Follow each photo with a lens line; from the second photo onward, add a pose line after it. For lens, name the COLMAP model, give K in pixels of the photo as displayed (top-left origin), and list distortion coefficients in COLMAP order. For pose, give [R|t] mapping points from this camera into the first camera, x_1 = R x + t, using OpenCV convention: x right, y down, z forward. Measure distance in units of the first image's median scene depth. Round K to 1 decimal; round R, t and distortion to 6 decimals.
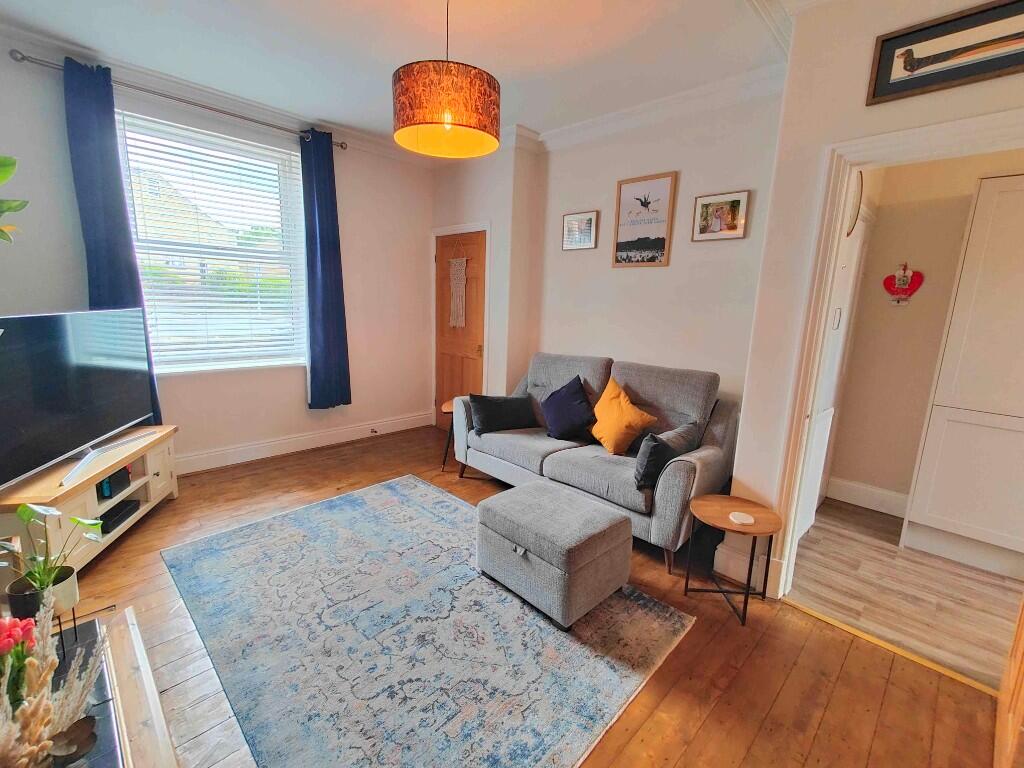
lens RADIAL K [[445.6, 0, 512.0], [0, 445.6, 384.0], [0, 0, 1]] dist [0.027584, 0.000157]
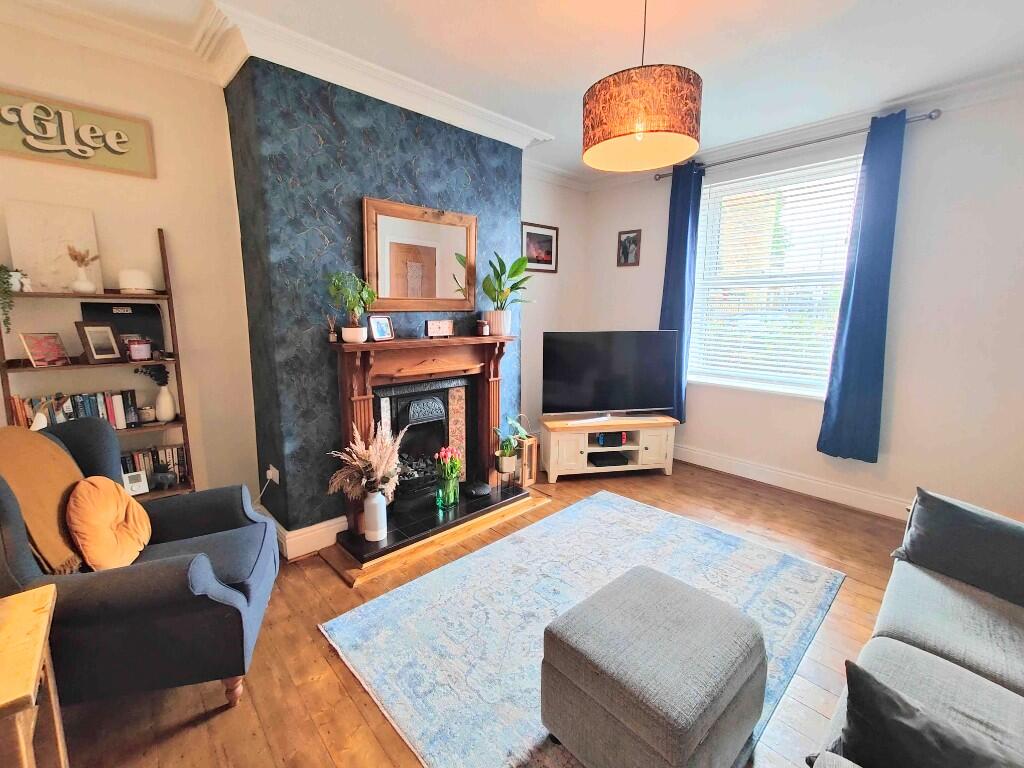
lens RADIAL K [[454.4, 0, 511.6], [0, 454.4, 379.9], [0, 0, 1]] dist [0.012107, 0.000003]
pose [[-0.037492, 0.119042, -0.992181, 0.526140], [-0.193854, 0.973152, 0.124084, -0.087231], [0.980314, 0.196990, -0.013409, 0.514166]]
